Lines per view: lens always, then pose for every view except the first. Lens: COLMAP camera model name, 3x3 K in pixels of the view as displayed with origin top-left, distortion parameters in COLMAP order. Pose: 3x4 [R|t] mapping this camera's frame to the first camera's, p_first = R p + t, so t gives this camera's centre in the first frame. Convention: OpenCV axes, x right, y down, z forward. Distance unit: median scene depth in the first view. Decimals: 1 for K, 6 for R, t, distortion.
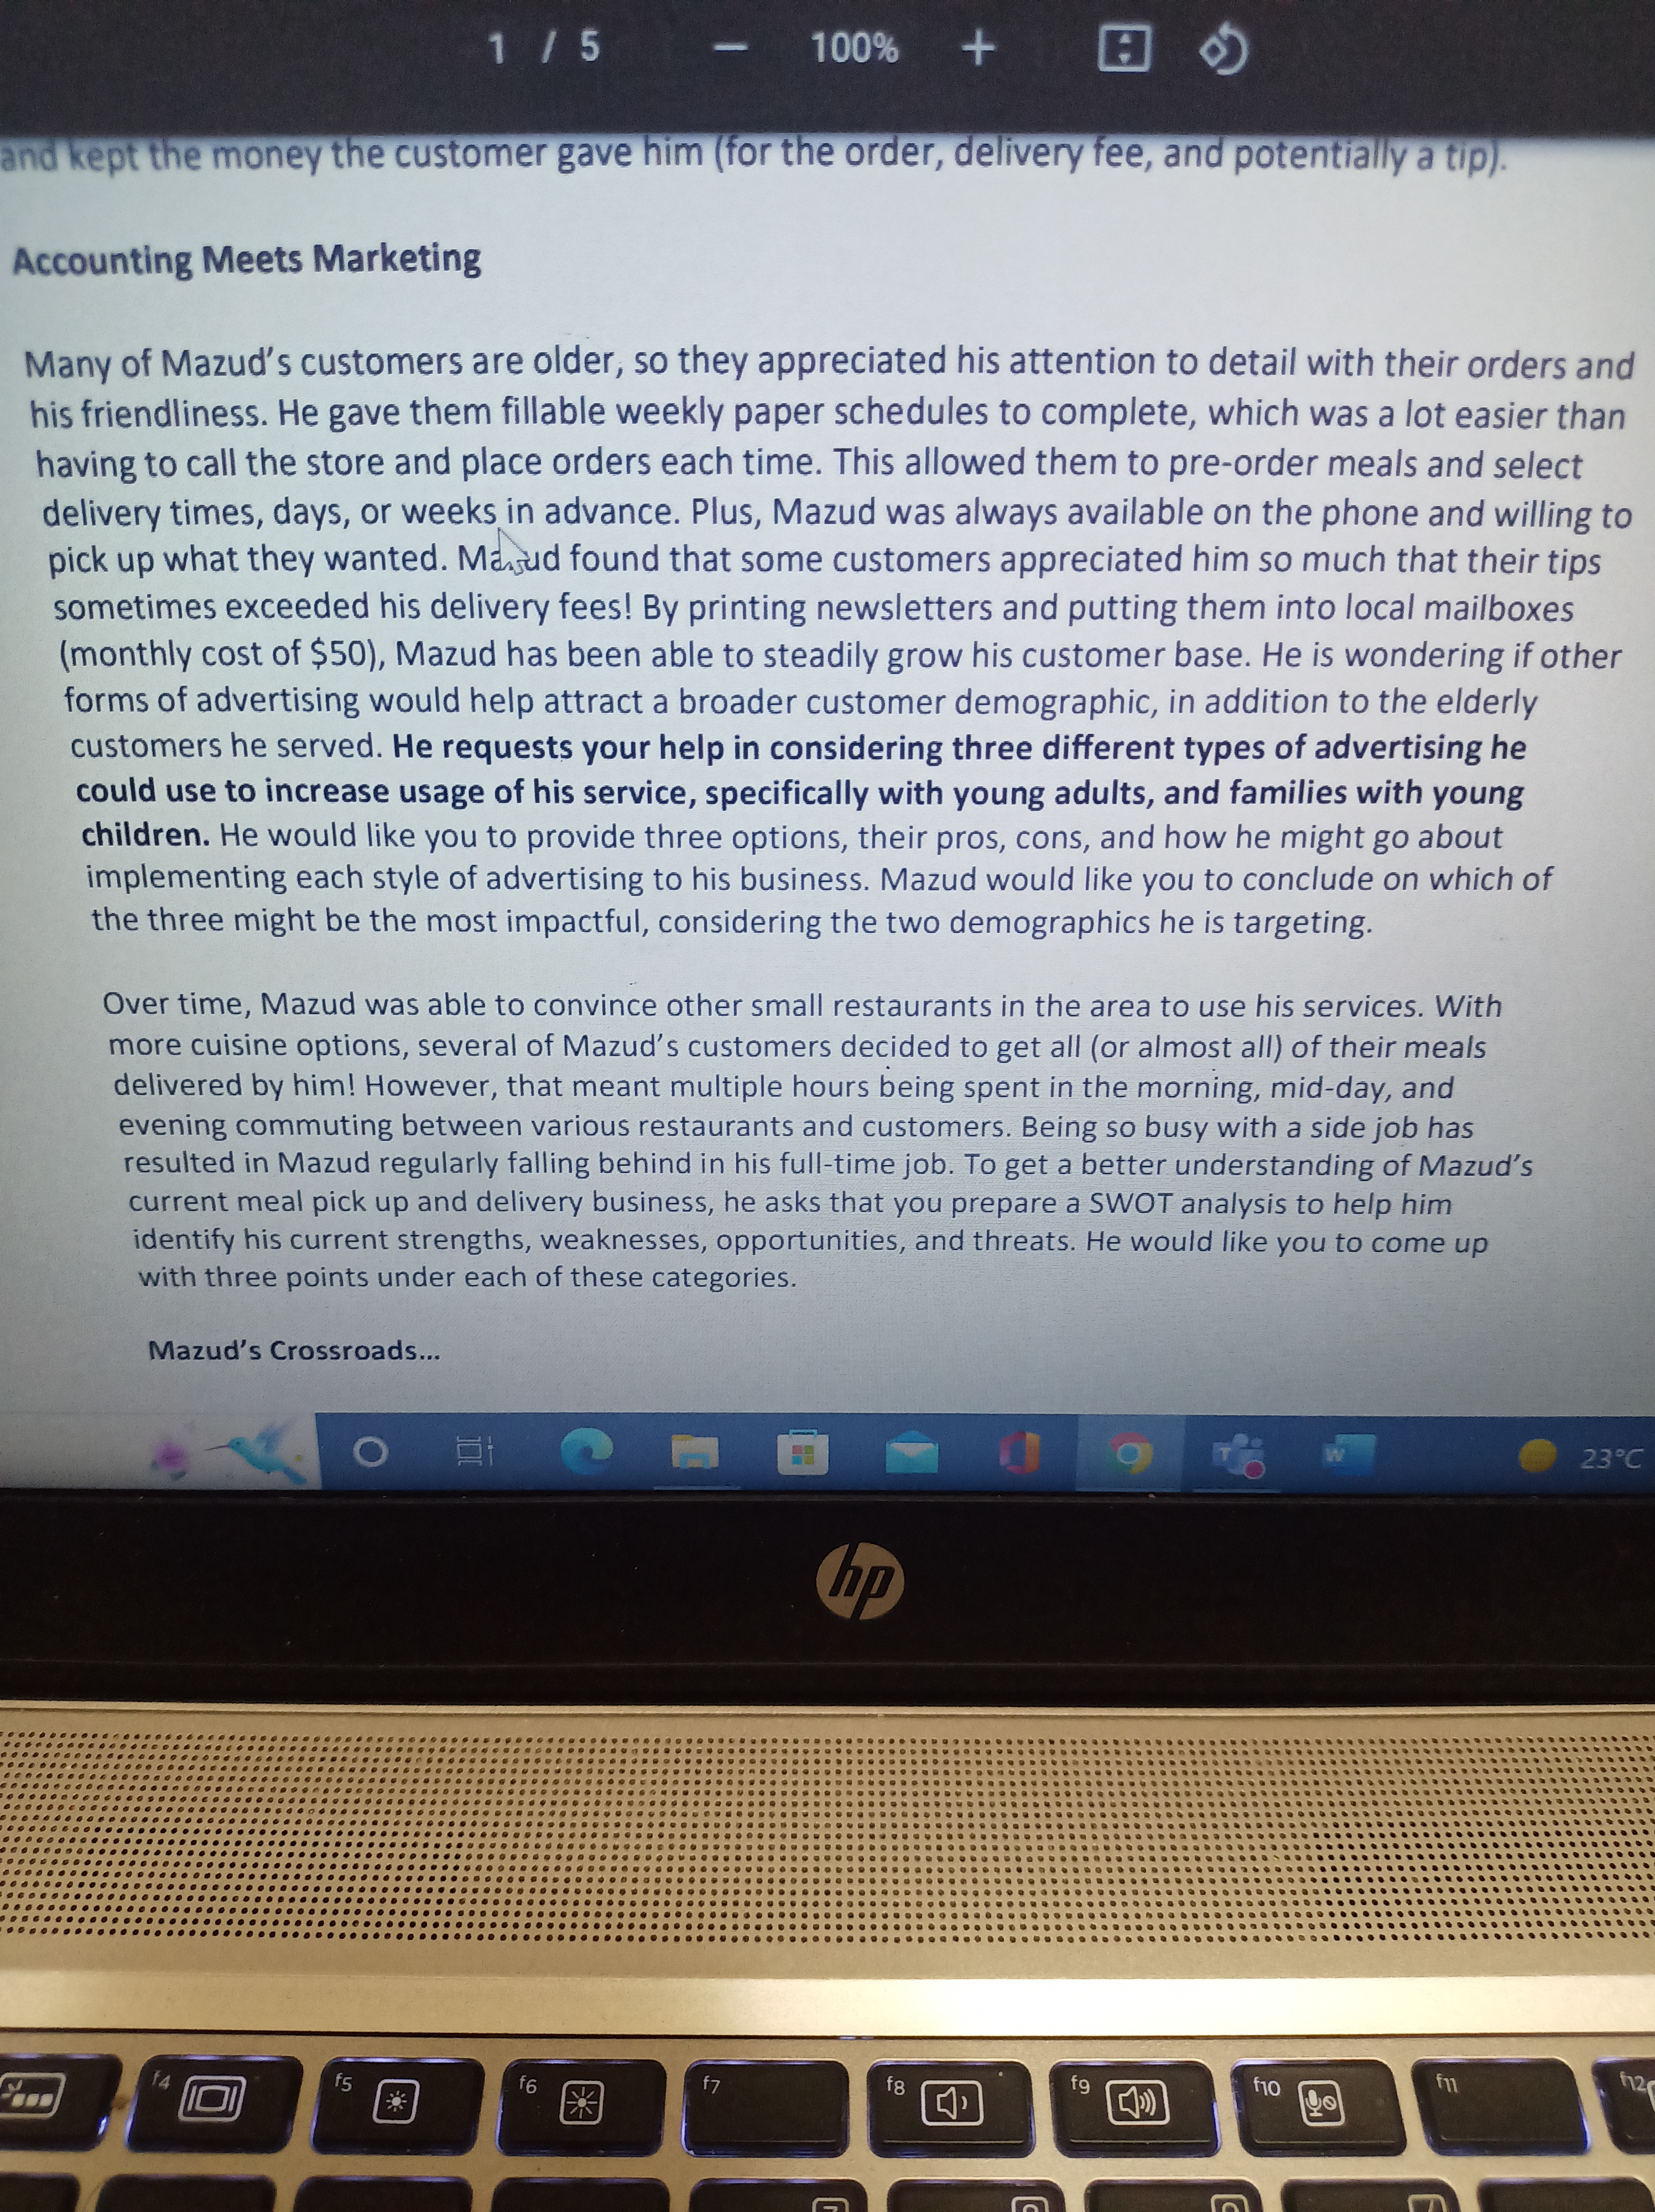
lens RADIAL K [[1822.9, 0, 841.8], [0, 1822.9, 1069.9], [0, 0, 1]] dist [-0.026043, -0.036949]
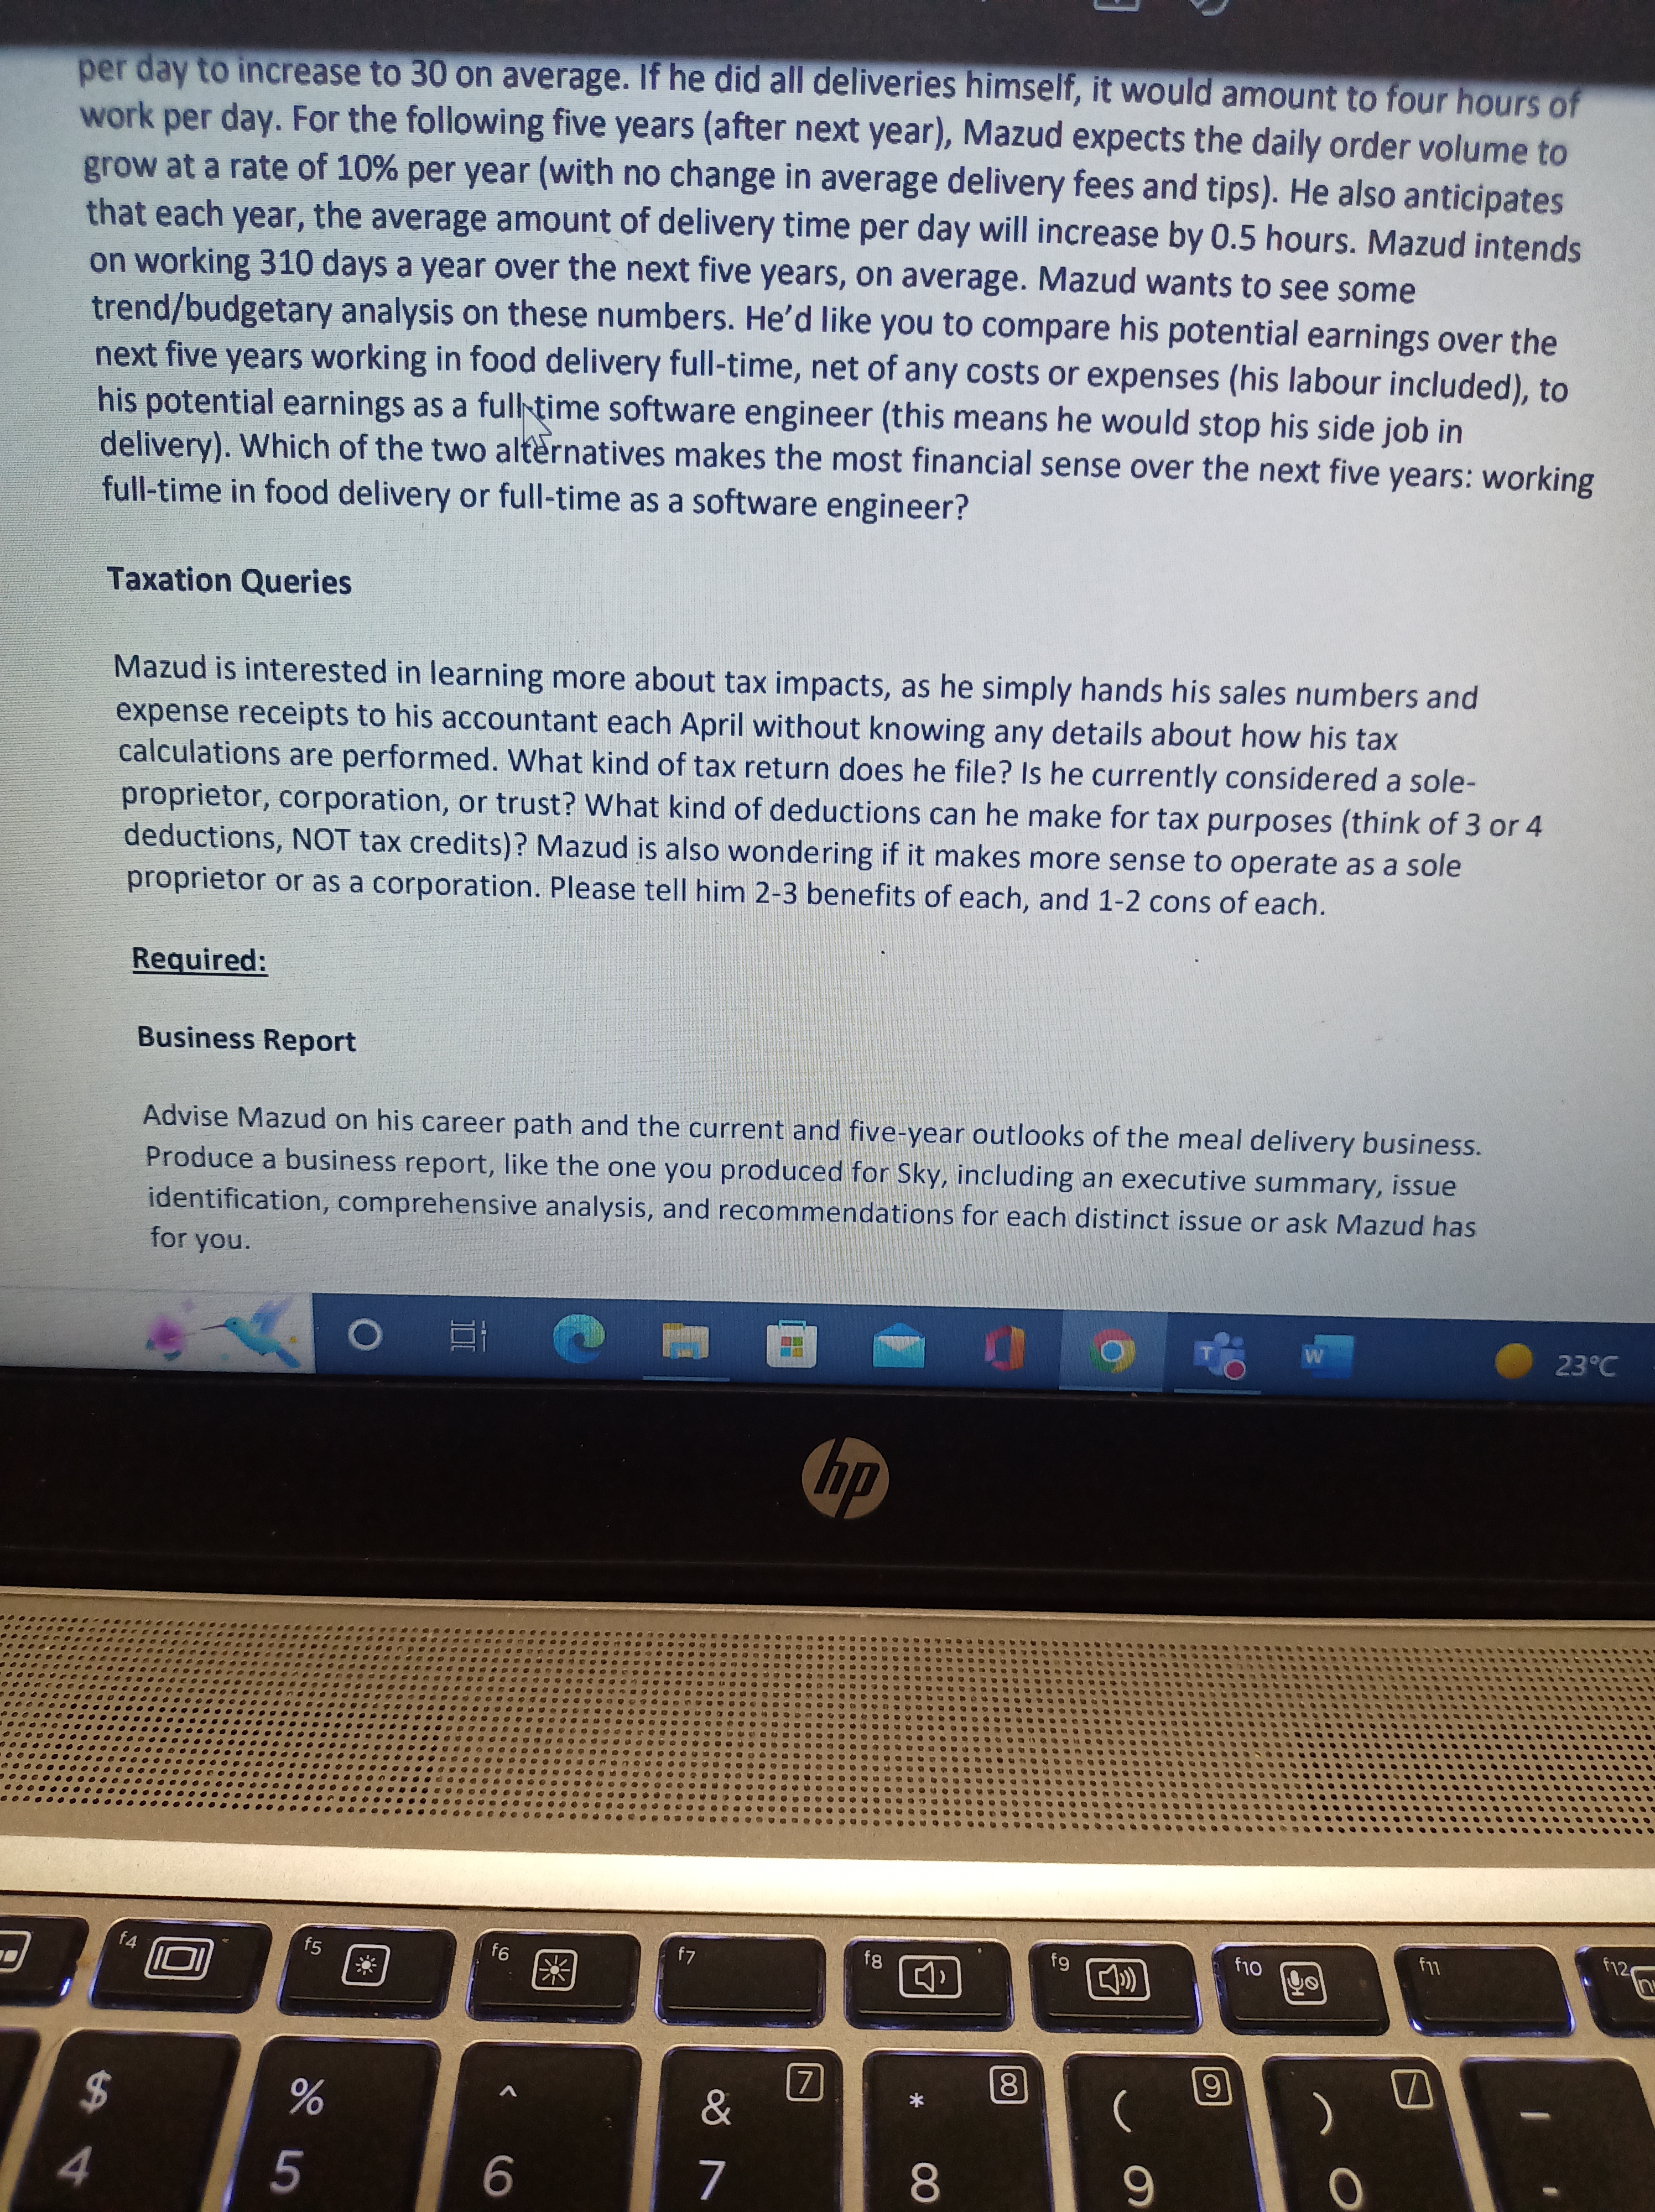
lens RADIAL K [[1822.9, 0, 843.6], [0, 1822.9, 1075.0], [0, 0, 1]] dist [-0.026043, -0.036949]
pose [[0.999749, 0.020848, 0.008143, -0.004160], [-0.019975, 0.995219, -0.095604, 0.166767], [-0.010097, 0.095418, 0.995386, -0.029867]]
